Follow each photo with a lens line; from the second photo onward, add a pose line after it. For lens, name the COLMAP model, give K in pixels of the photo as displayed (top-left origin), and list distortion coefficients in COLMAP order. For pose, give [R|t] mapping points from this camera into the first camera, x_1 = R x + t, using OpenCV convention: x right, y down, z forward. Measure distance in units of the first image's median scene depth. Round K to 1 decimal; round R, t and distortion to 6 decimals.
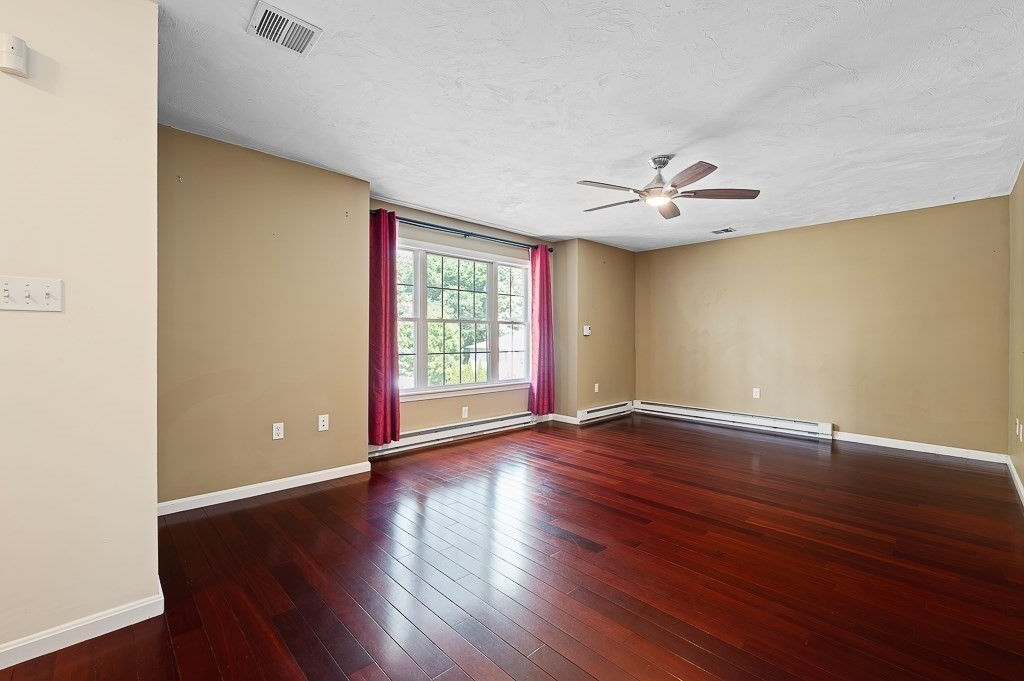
lens RADIAL K [[435.2, 0, 510.9], [0, 435.2, 340.6], [0, 0, 1]] dist [-0.000341, -0.000066]
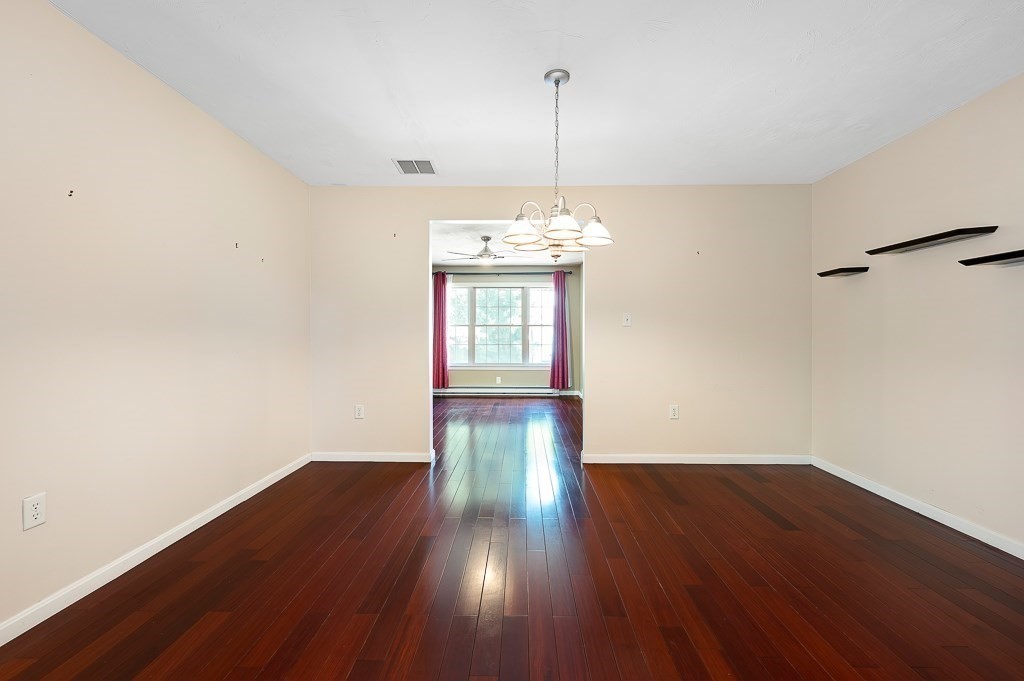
lens RADIAL K [[435.2, 0, 516.1], [0, 435.2, 339.7], [0, 0, 1]] dist [-0.000341, -0.000066]
pose [[0.715251, -0.001379, -0.698866, 1.021084], [-0.003106, 0.999982, -0.005152, 0.016413], [0.698861, 0.005856, 0.715234, -0.134190]]
